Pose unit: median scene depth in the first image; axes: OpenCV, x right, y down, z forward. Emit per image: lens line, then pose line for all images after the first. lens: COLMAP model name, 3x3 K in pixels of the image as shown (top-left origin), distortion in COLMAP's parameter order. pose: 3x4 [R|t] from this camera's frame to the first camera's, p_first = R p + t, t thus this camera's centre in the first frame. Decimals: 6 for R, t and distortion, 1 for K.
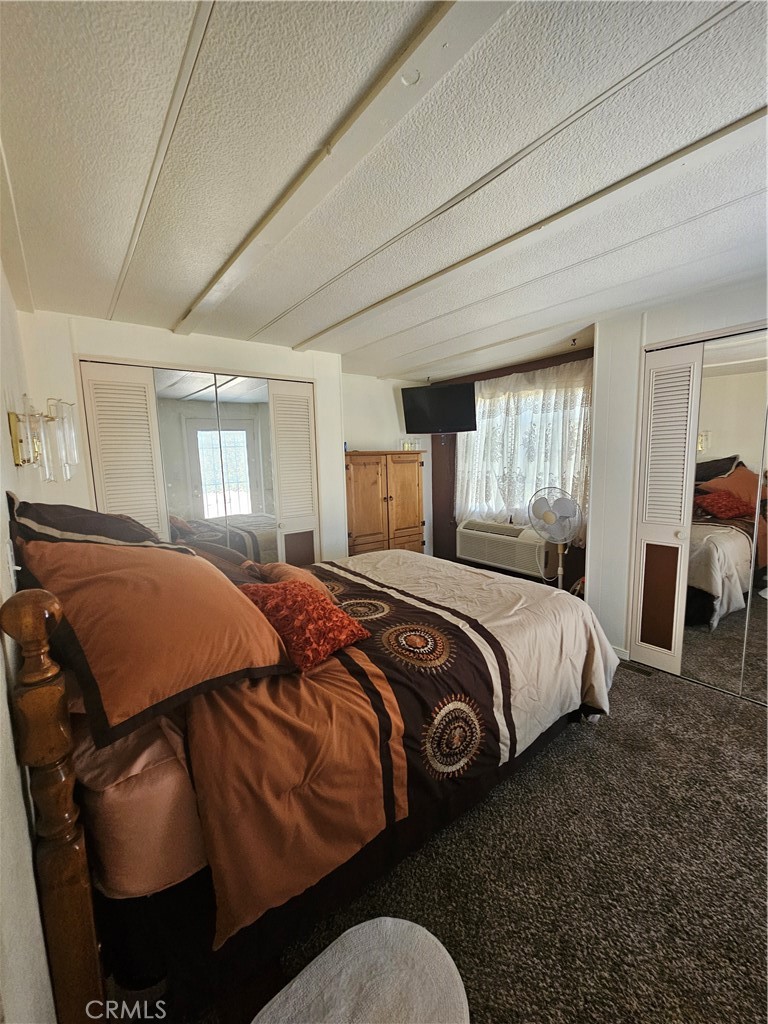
lens RADIAL K [[417.3, 0, 384.1], [0, 417.3, 512.2], [0, 0, 1]] dist [0.000410, 0.000143]
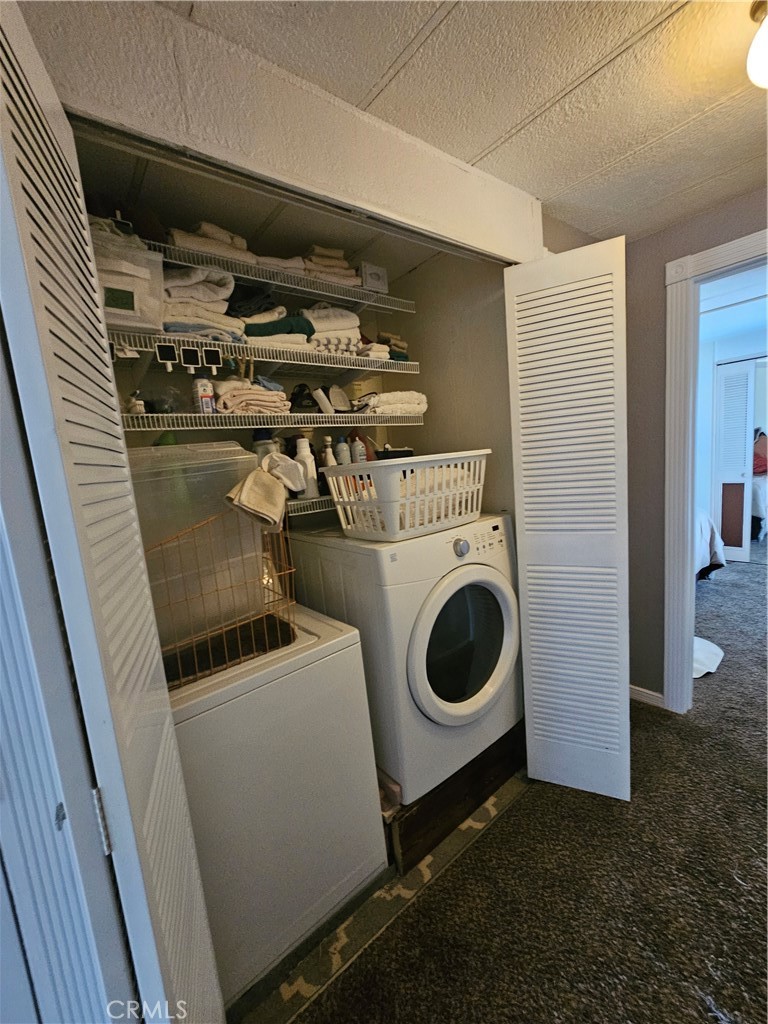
lens RADIAL K [[417.3, 0, 384.2], [0, 417.3, 512.3], [0, 0, 1]] dist [0.000410, 0.000143]
pose [[0.997894, -0.063803, 0.011696, -0.738662], [0.063795, 0.997962, 0.001026, 0.108441], [-0.011737, -0.000277, 0.999931, -0.629288]]
